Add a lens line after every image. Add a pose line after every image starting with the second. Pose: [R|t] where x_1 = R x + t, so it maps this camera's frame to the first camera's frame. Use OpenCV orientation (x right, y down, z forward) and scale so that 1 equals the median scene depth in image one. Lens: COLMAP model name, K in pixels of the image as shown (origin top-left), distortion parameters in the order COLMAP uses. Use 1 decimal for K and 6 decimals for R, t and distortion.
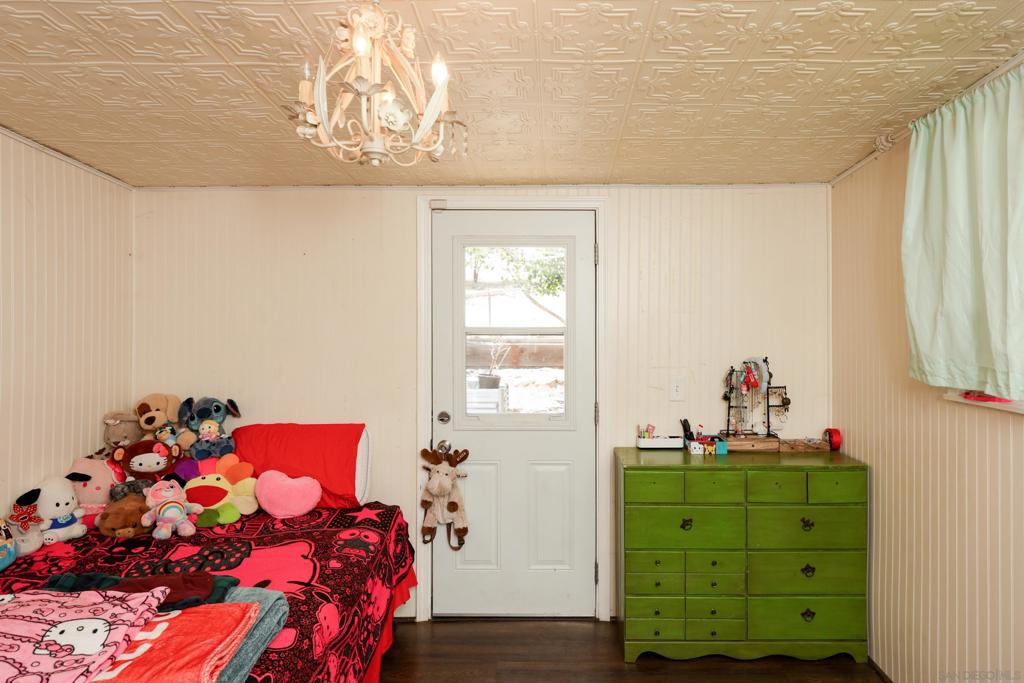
lens RADIAL K [[639.0, 0, 512.0], [0, 639.0, 341.5], [0, 0, 1]] dist [-0.002434, 0.000513]
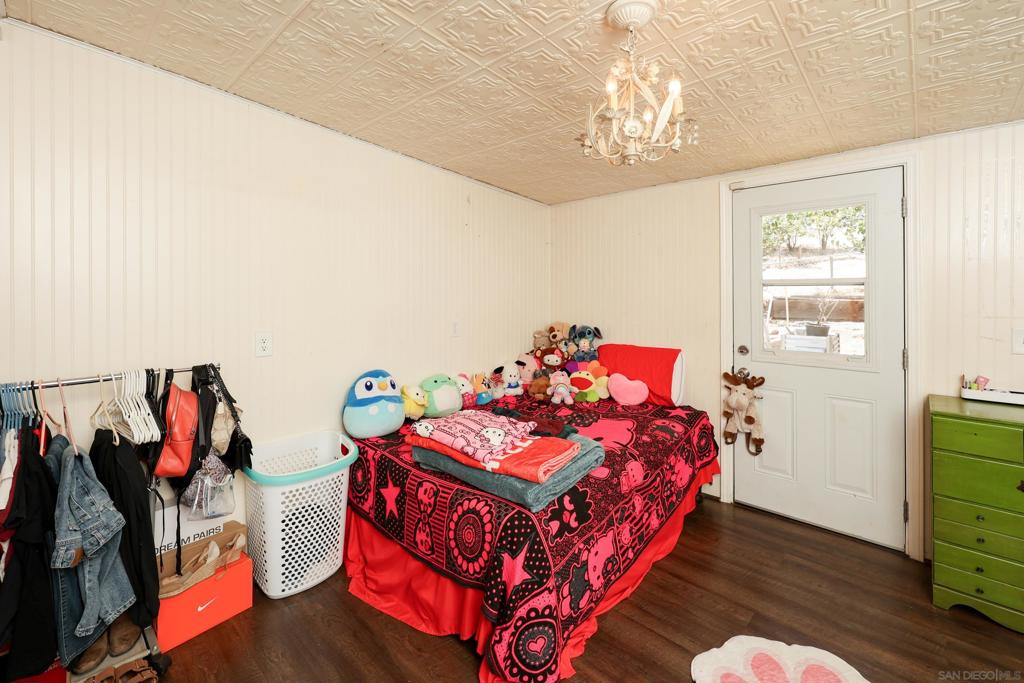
lens RADIAL K [[439.1, 0, 512.9], [0, 439.1, 309.8], [0, 0, 1]] dist [-0.001798, 0.000184]
pose [[0.728234, 0.018201, -0.685087, 0.180105], [-0.012500, 0.999834, 0.013275, 0.034634], [0.685215, -0.001103, 0.728340, 0.035017]]
